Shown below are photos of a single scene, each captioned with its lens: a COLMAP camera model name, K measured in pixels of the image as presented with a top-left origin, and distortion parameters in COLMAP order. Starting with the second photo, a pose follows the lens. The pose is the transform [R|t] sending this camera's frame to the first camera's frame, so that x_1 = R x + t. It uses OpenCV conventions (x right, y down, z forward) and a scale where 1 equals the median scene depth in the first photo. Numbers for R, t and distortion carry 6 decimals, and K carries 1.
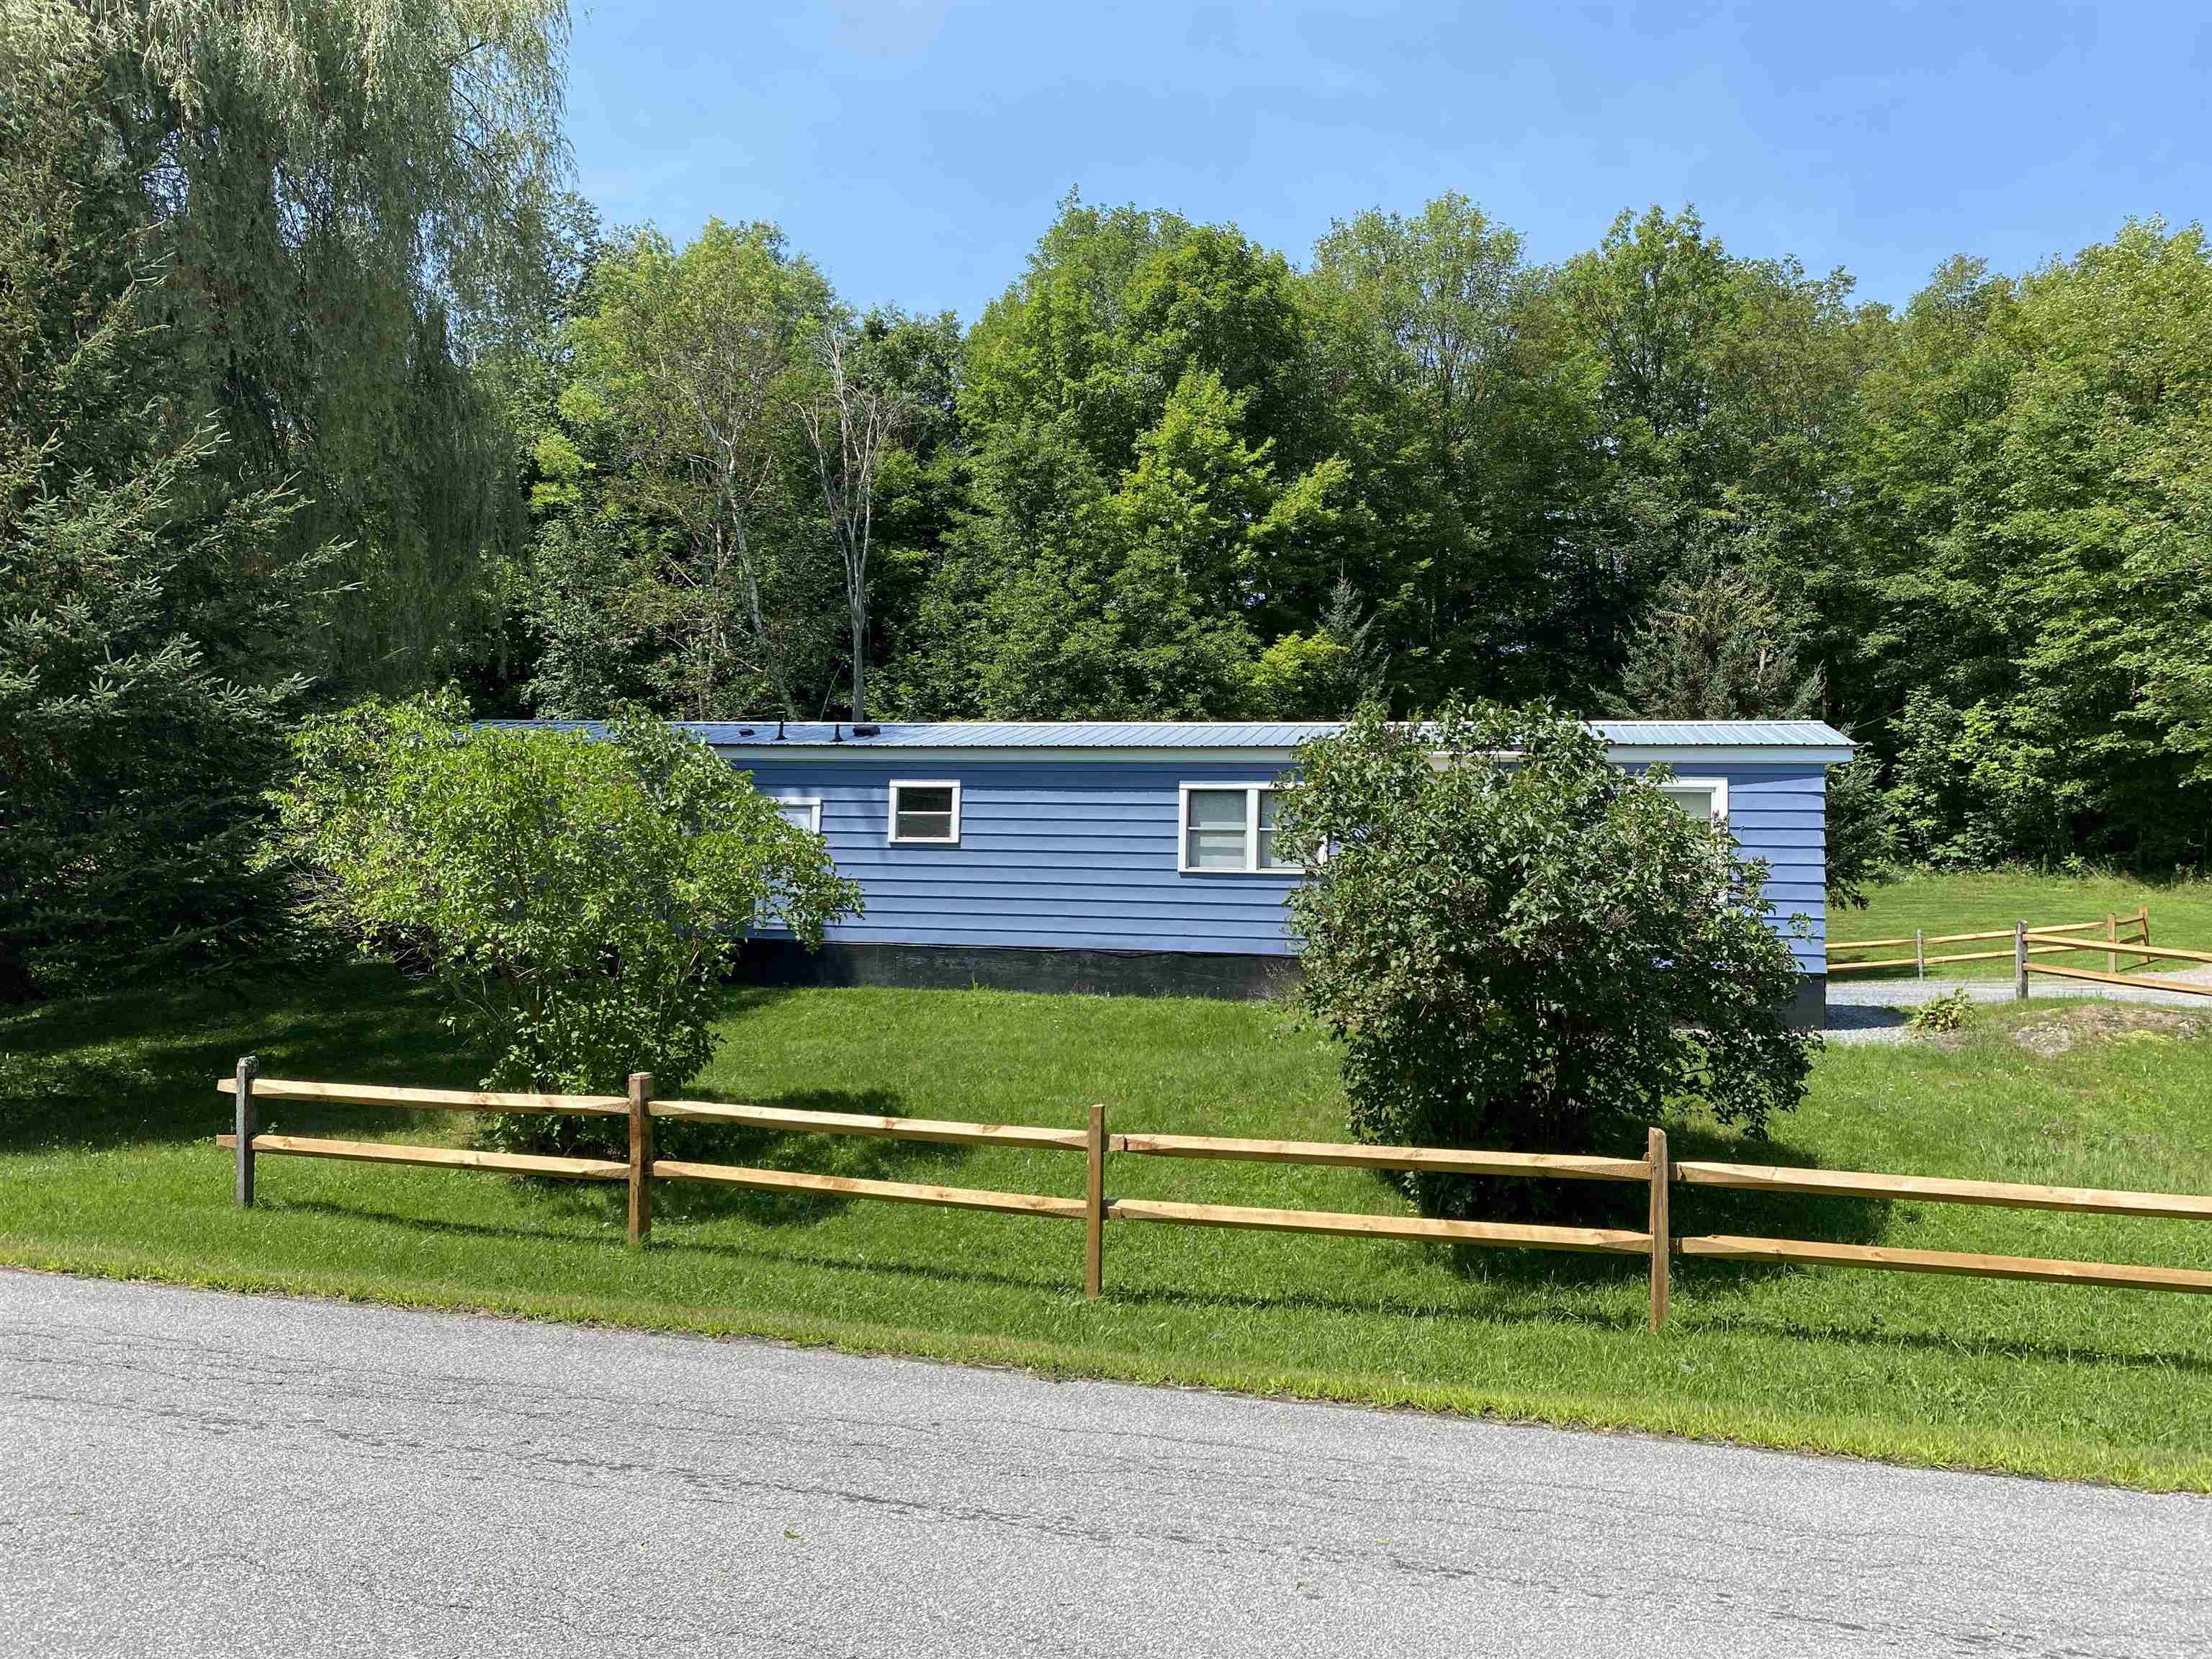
lens RADIAL K [[1685.5, 0, 1119.8], [0, 1685.5, 830.8], [0, 0, 1]] dist [0.073017, -0.047494]
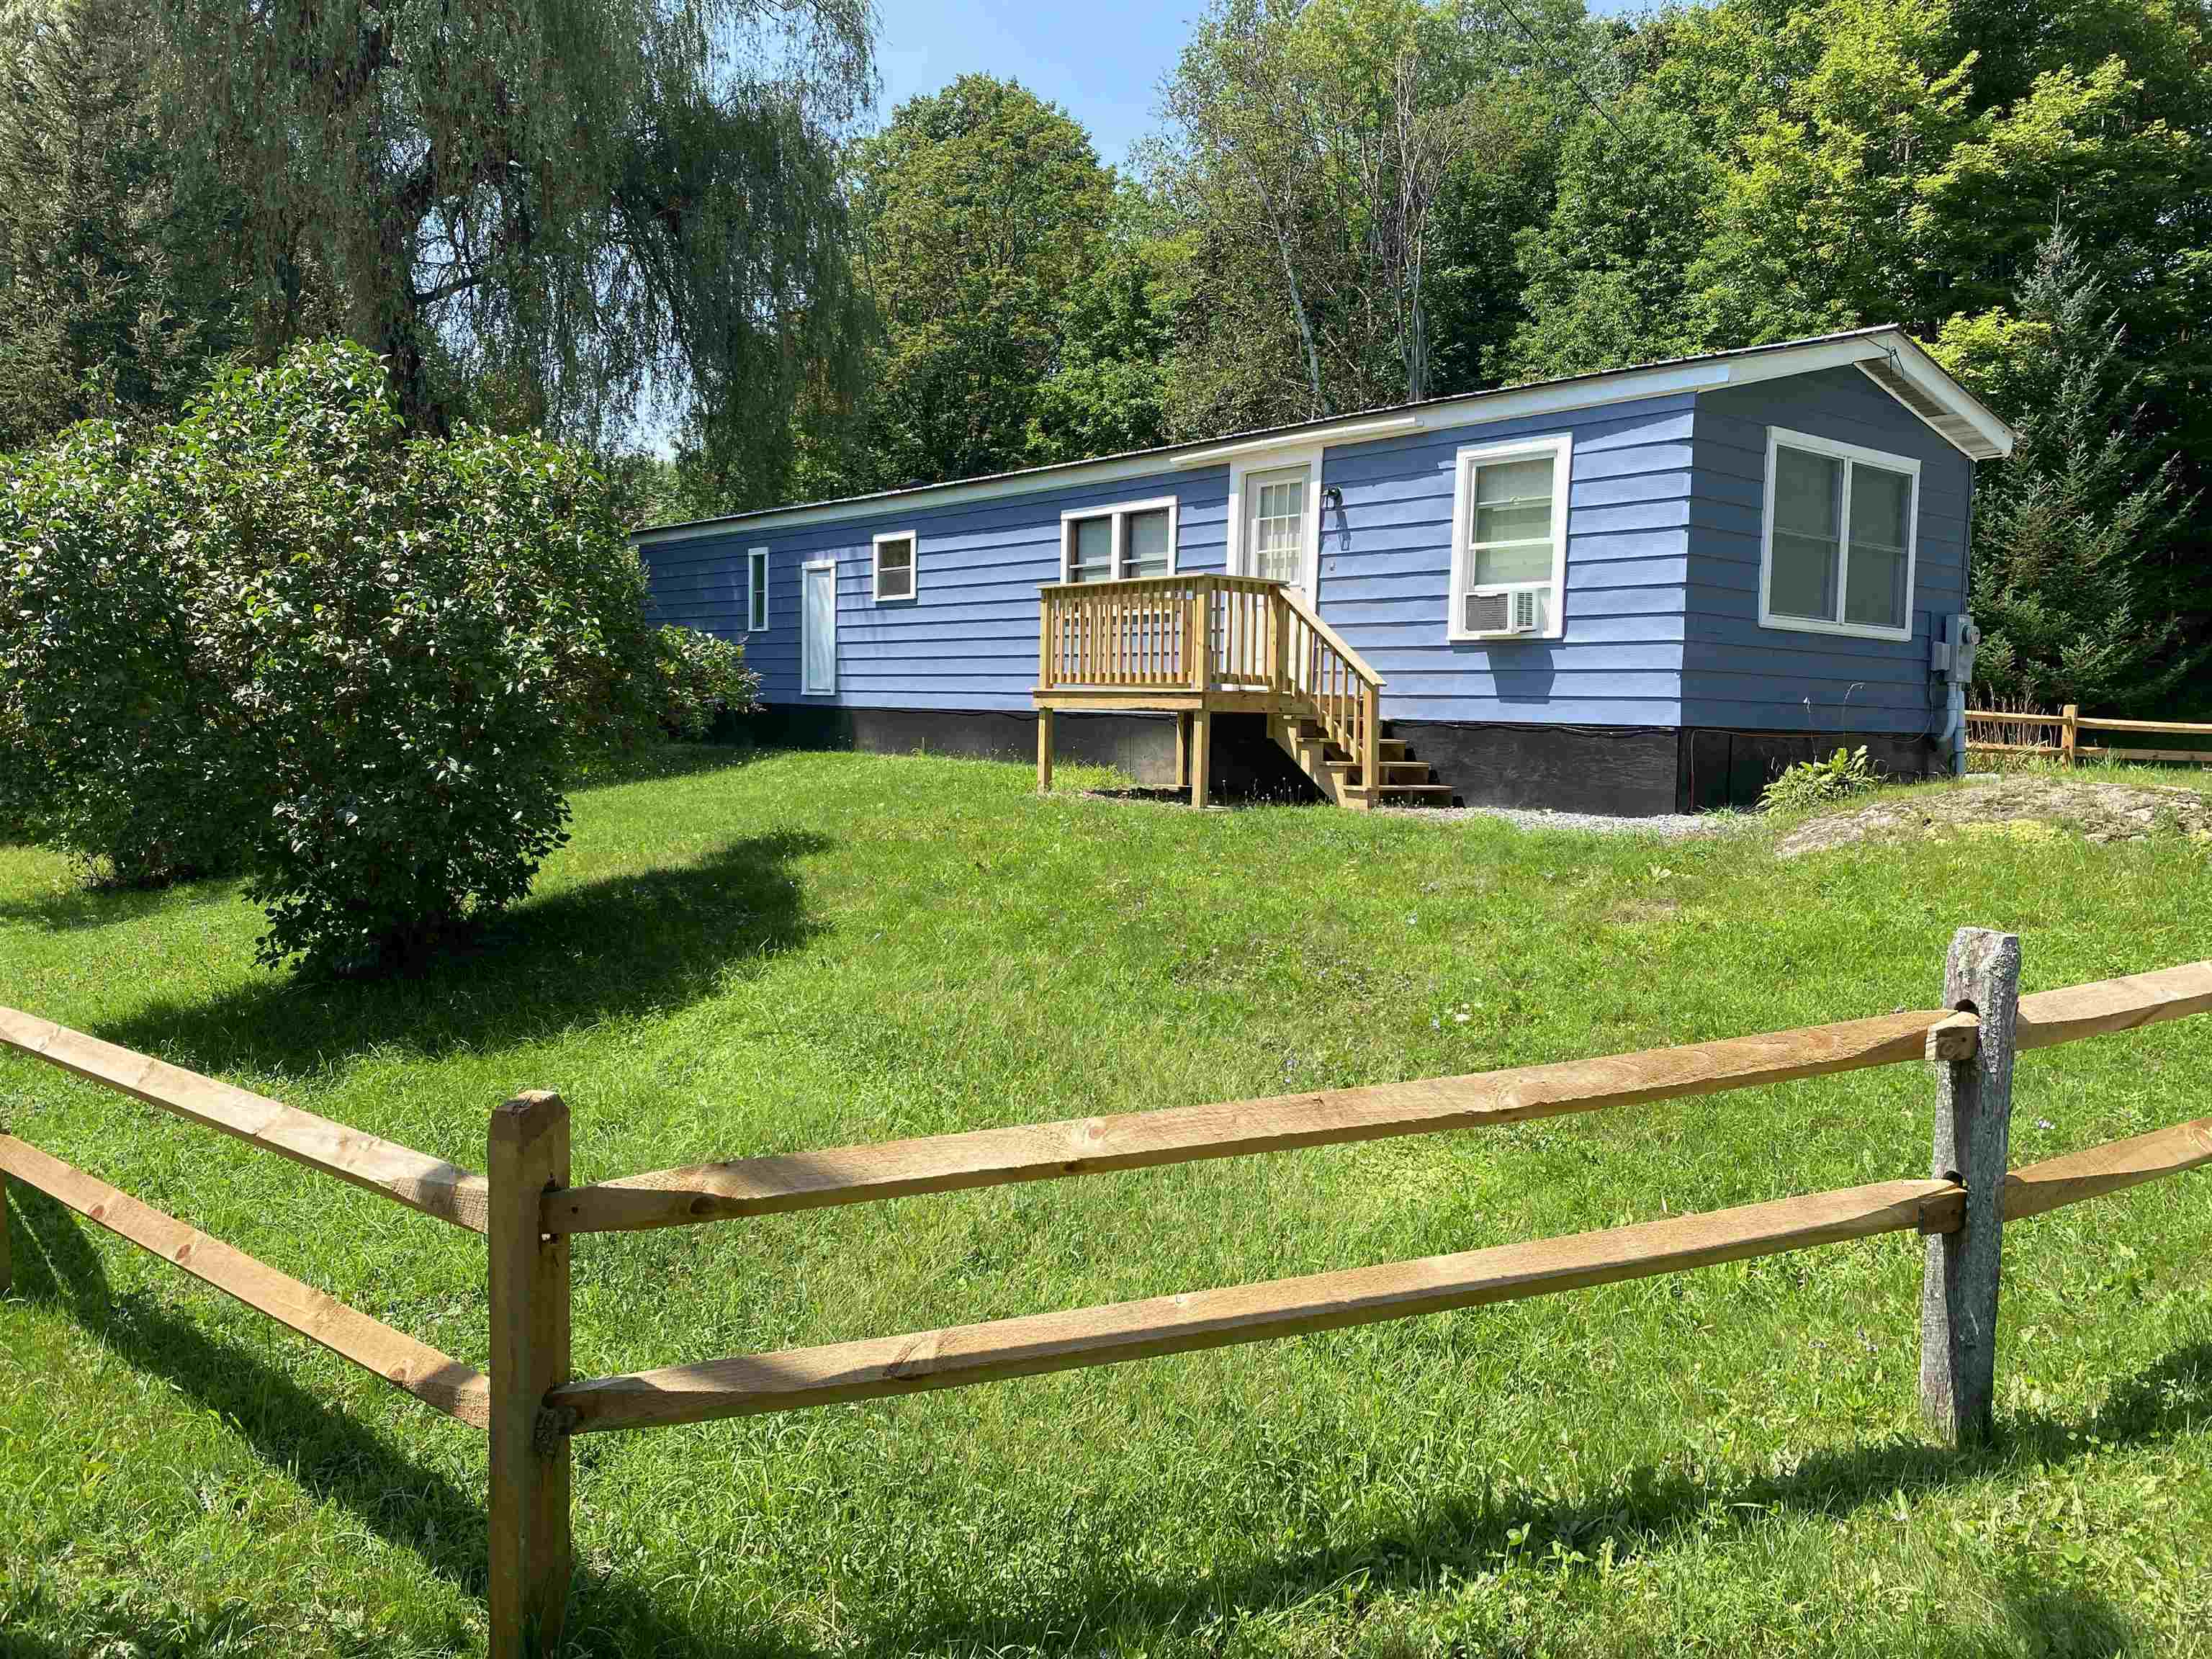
lens RADIAL K [[1685.5, 0, 1107.8], [0, 1685.5, 816.6], [0, 0, 1]] dist [0.073017, -0.047494]
pose [[0.812866, 0.023037, -0.581994, 0.525773], [0.037875, 0.995012, 0.092287, 0.044058], [0.581217, -0.097060, 0.807939, 0.296542]]
